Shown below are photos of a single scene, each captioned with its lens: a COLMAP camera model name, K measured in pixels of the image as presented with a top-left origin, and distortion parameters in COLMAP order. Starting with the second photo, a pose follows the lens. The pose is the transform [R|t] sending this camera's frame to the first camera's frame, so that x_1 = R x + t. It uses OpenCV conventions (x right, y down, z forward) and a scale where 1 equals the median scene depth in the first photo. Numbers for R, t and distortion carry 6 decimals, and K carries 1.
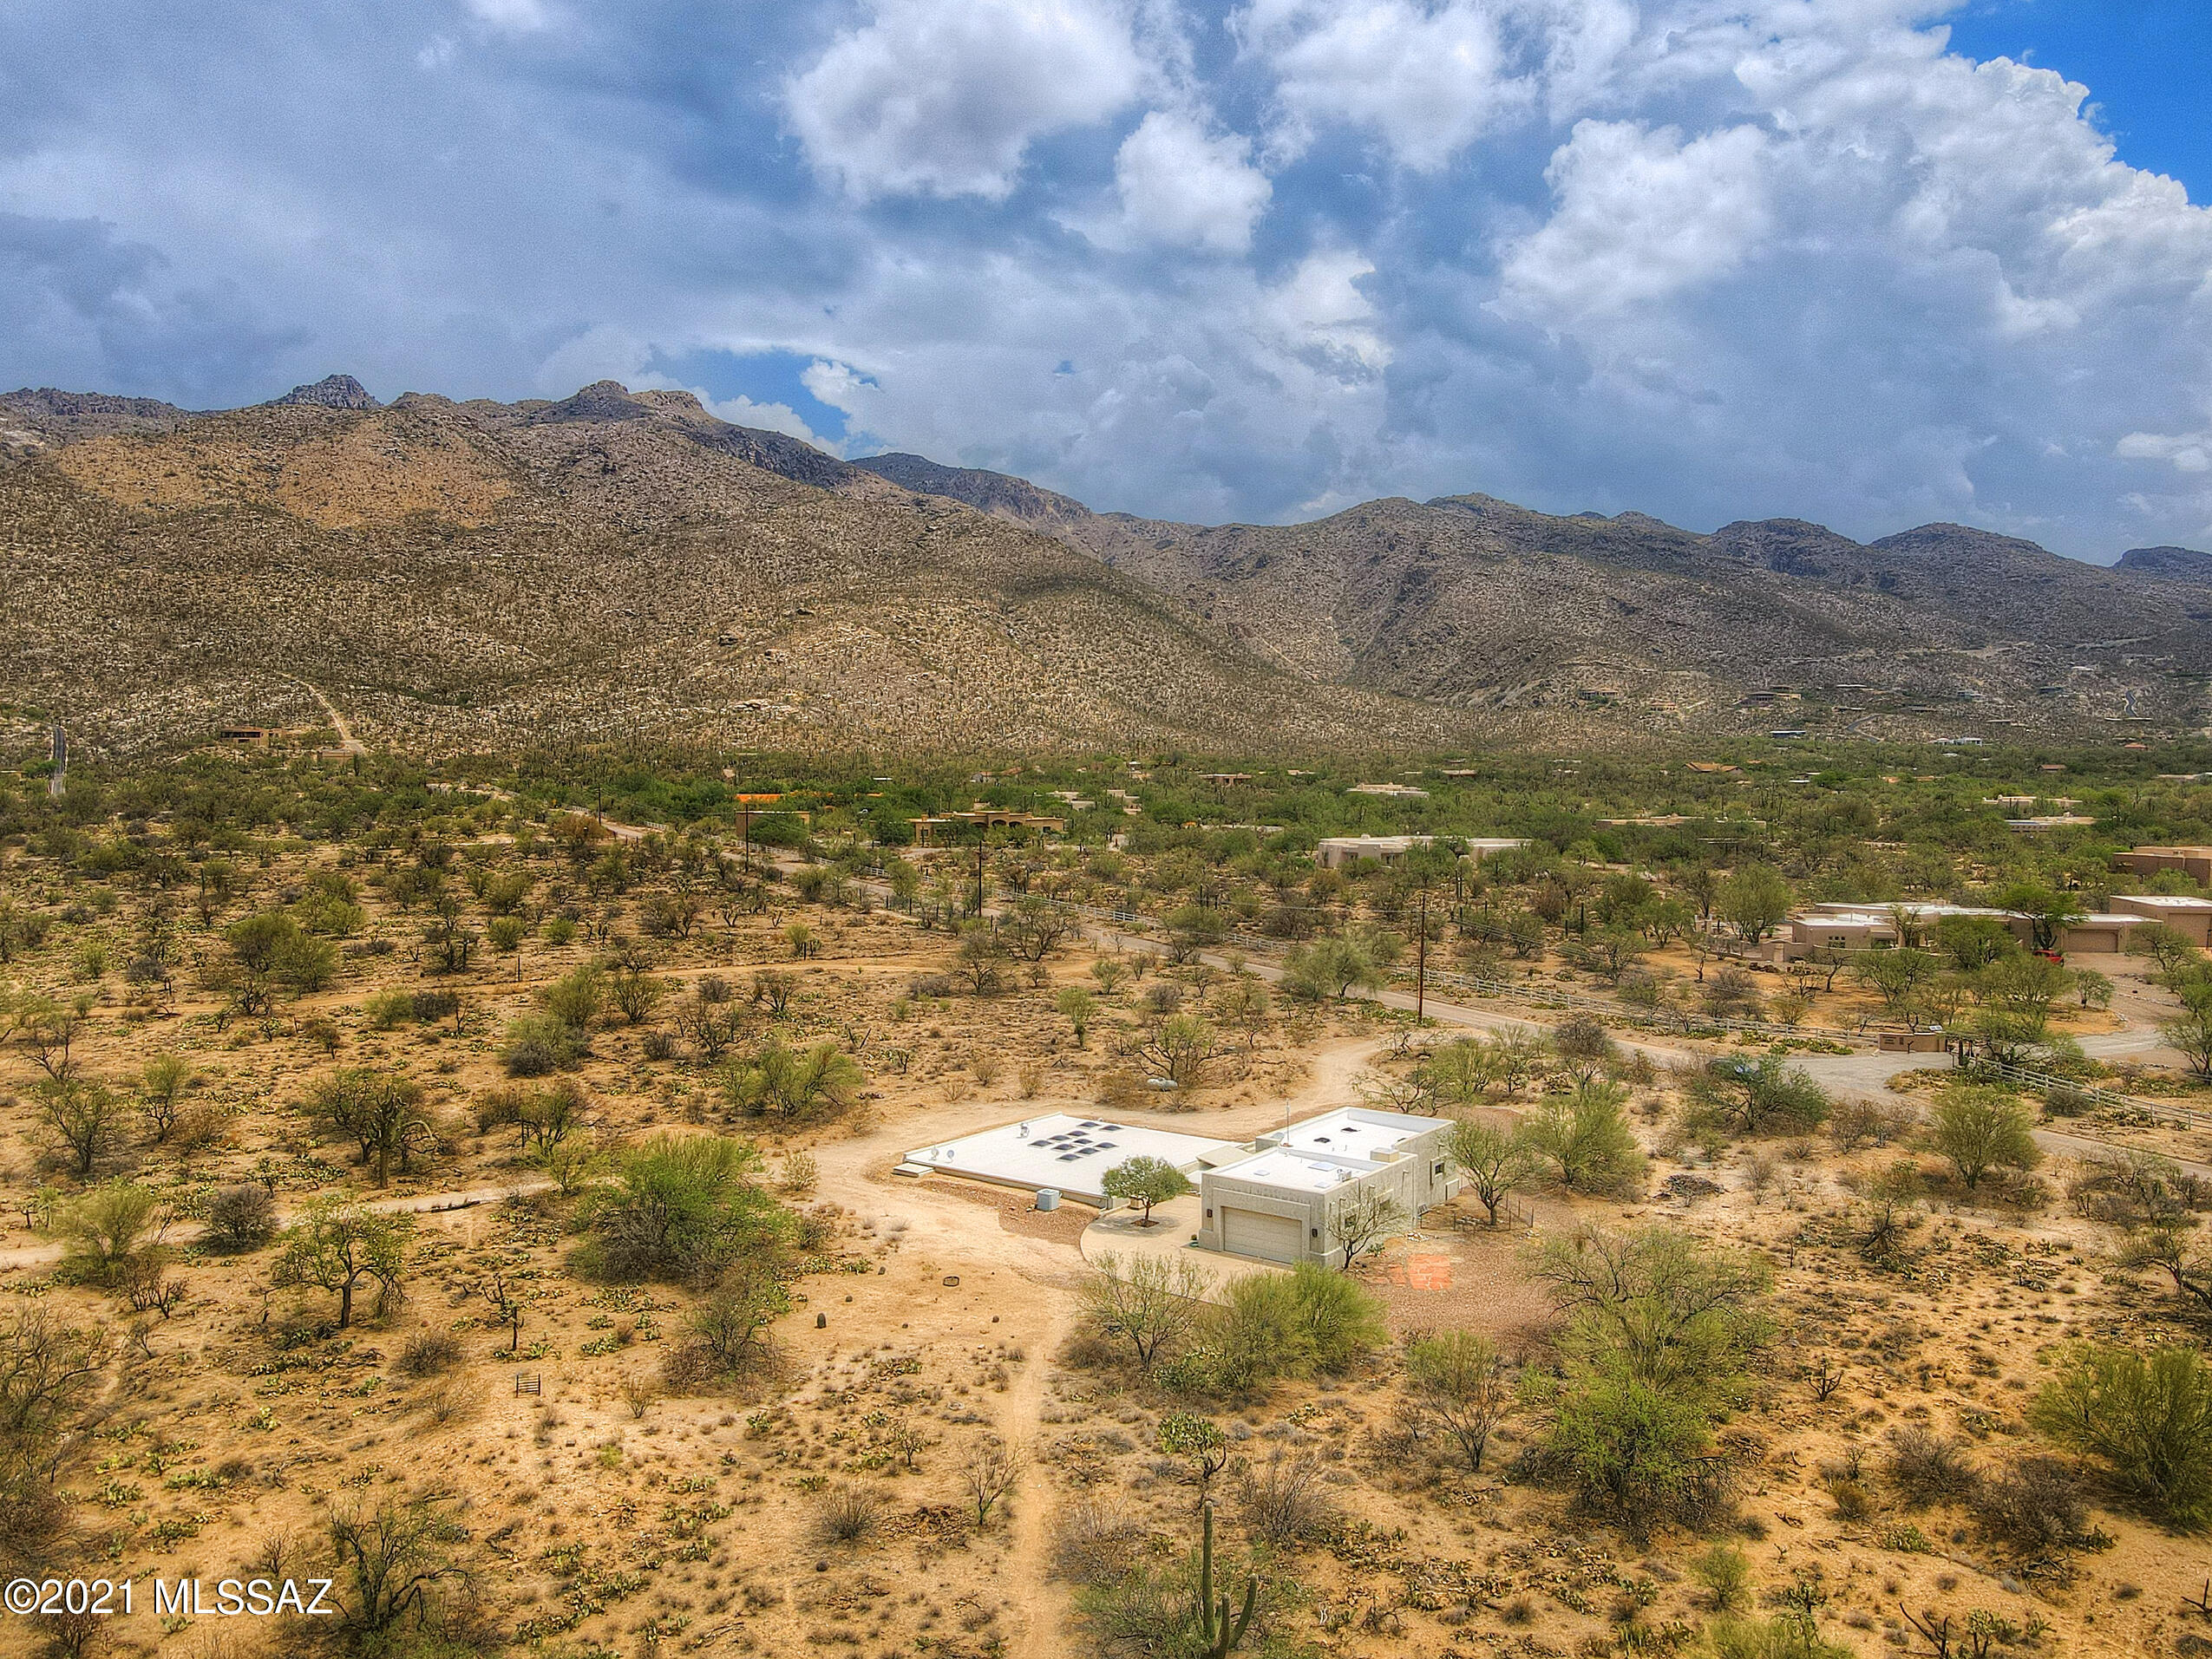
lens RADIAL K [[1825.4, 0, 1111.0], [0, 1825.4, 838.2], [0, 0, 1]] dist [0.008991, -0.005596]
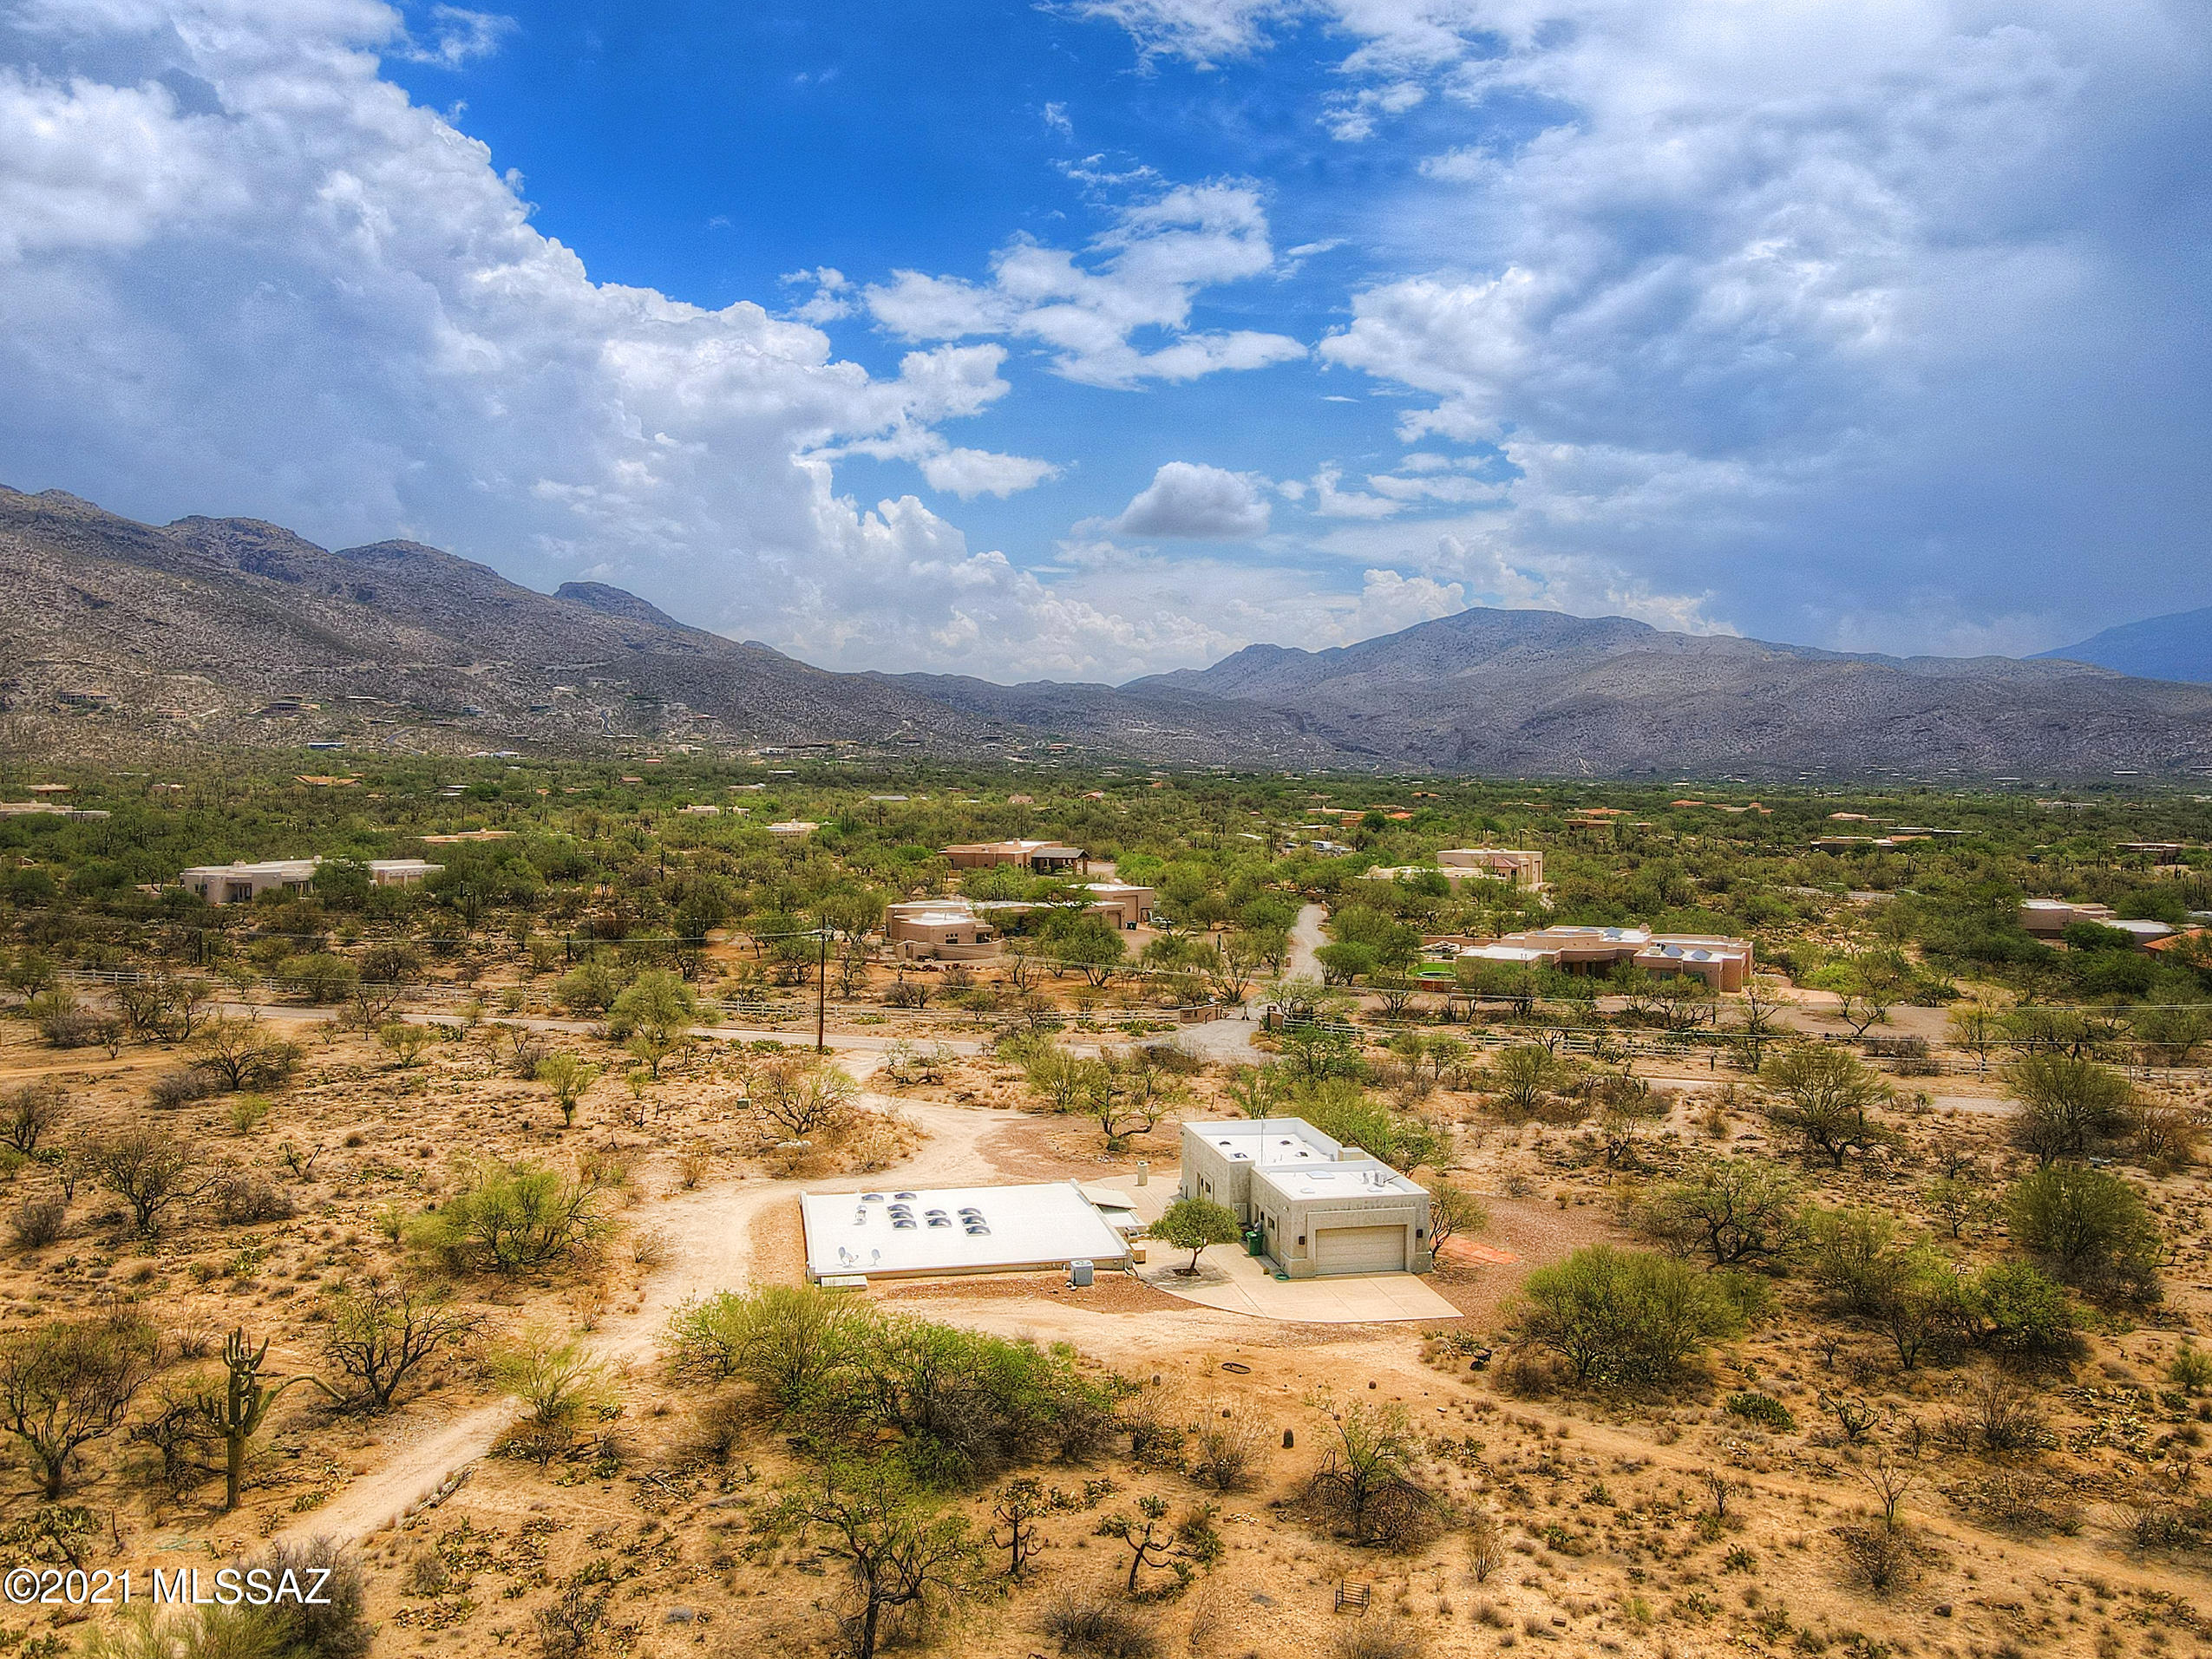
lens RADIAL K [[1825.4, 0, 1110.1], [0, 1825.4, 811.3], [0, 0, 1]] dist [0.008991, -0.005596]
pose [[0.616934, -0.015871, 0.786855, -0.110729], [0.033110, 0.999435, -0.005800, -0.002784], [-0.786318, 0.029631, 0.617111, 0.069128]]
